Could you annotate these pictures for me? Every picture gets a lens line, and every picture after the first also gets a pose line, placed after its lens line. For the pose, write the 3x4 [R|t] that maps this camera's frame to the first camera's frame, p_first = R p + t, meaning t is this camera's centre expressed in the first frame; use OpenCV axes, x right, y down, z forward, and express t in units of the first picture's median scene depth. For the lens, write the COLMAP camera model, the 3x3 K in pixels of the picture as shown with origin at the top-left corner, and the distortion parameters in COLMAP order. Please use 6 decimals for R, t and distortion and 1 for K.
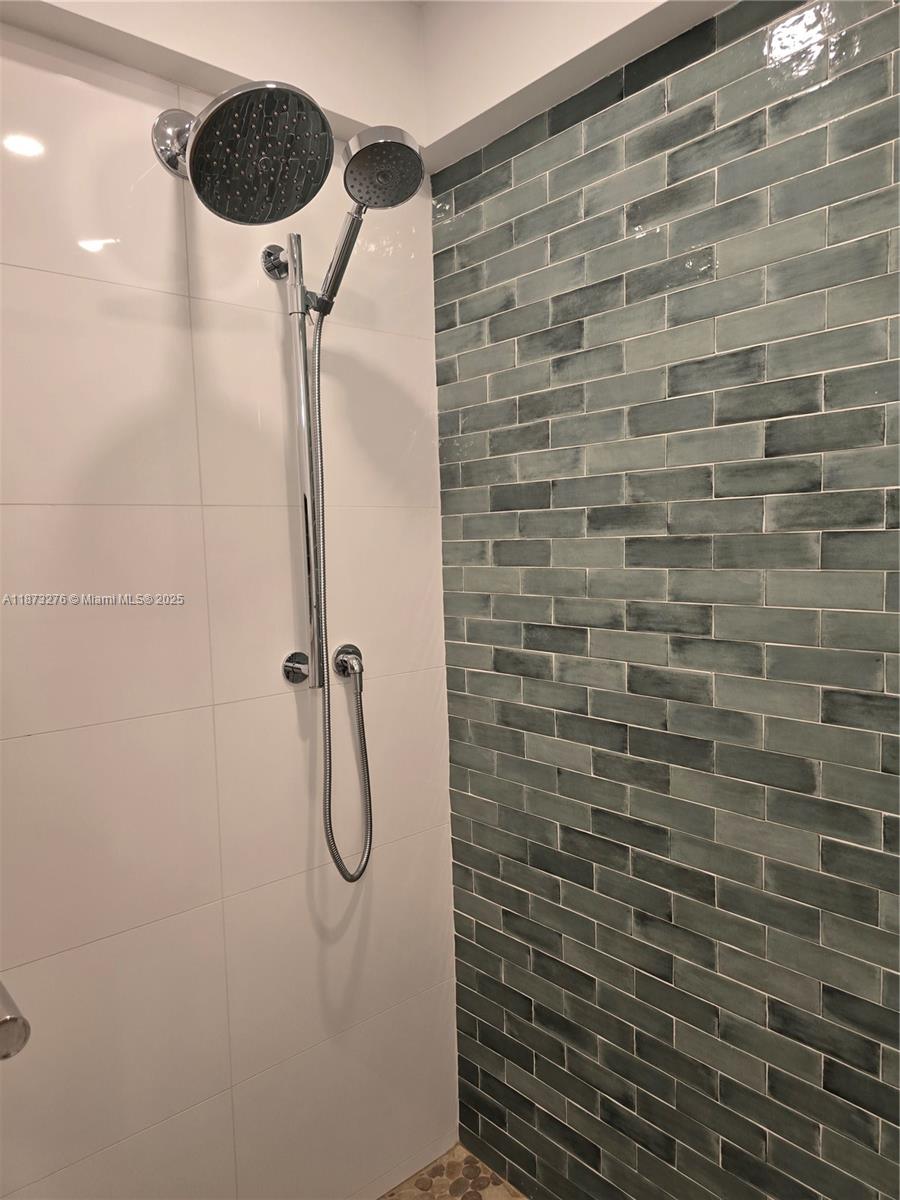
lens RADIAL K [[812.3, 0, 450.0], [0, 812.3, 600.0], [0, 0, 1]] dist [0.051596, -0.046728]
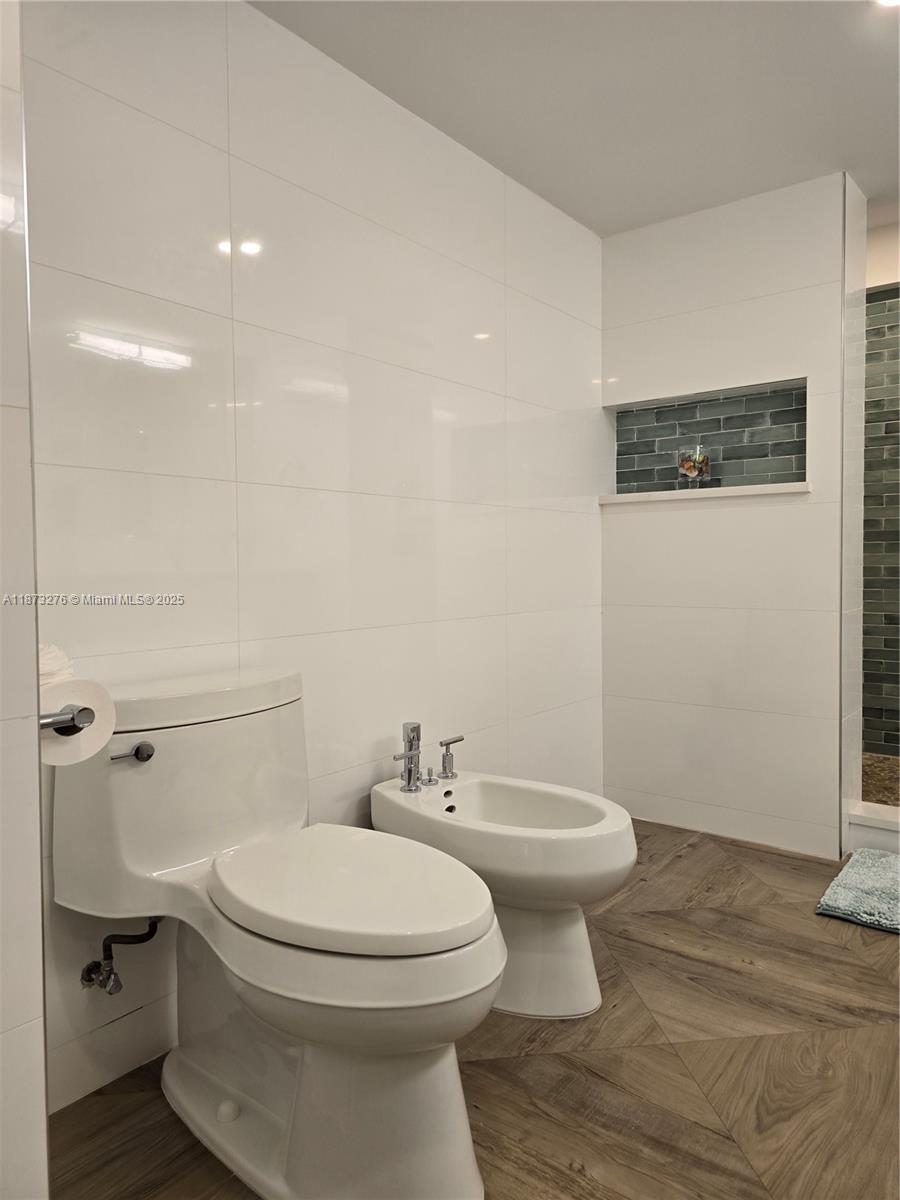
lens RADIAL K [[812.3, 0, 450.0], [0, 812.3, 600.0], [0, 0, 1]] dist [0.051596, -0.046728]
pose [[0.977029, 0.004948, 0.213048, -1.633418], [0.003488, 0.999225, -0.039206, 0.493520], [-0.213077, 0.039049, 0.976255, -1.444648]]
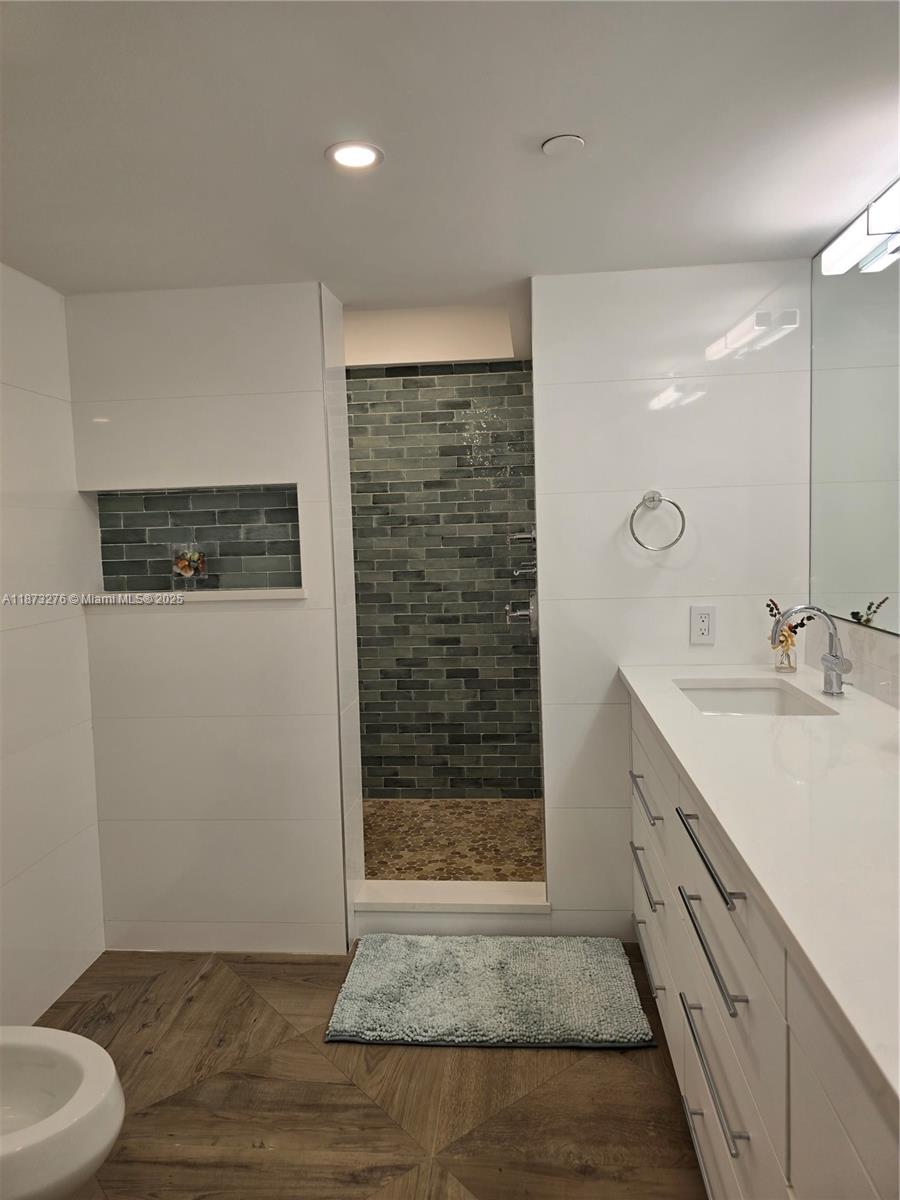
lens RADIAL K [[812.3, 0, 450.0], [0, 812.3, 600.0], [0, 0, 1]] dist [0.051596, -0.046728]
pose [[0.710683, -0.050036, 0.701731, -1.502079], [0.062997, 0.997987, 0.007360, 0.182005], [-0.700686, 0.038976, 0.712404, -1.357576]]
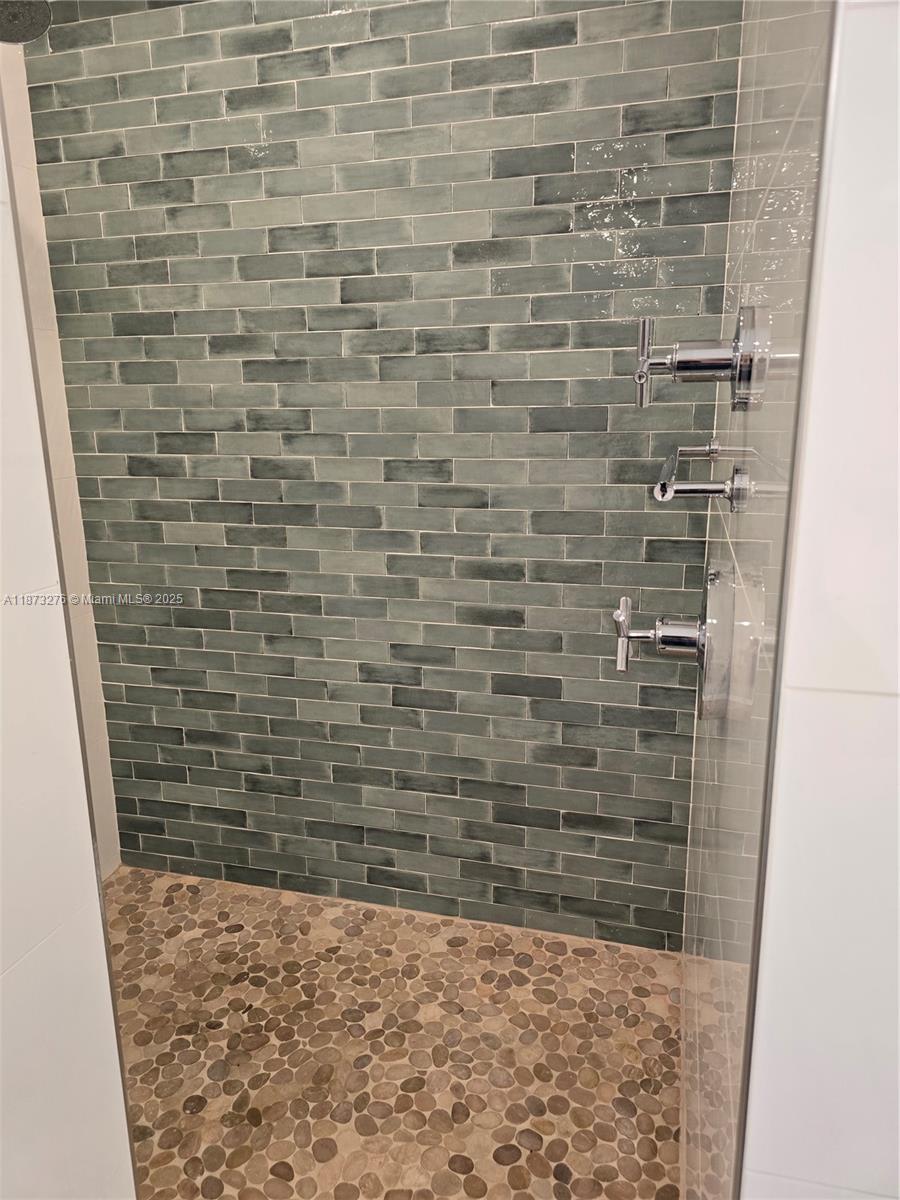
lens RADIAL K [[795.1, 0, 450.0], [0, 795.1, 600.0], [0, 0, 1]] dist [0.042070, -0.042467]
pose [[0.823004, -0.116915, 0.555874, -0.275788], [0.031579, 0.986493, 0.160732, 0.110604], [-0.567157, -0.114729, 0.815579, -0.304707]]
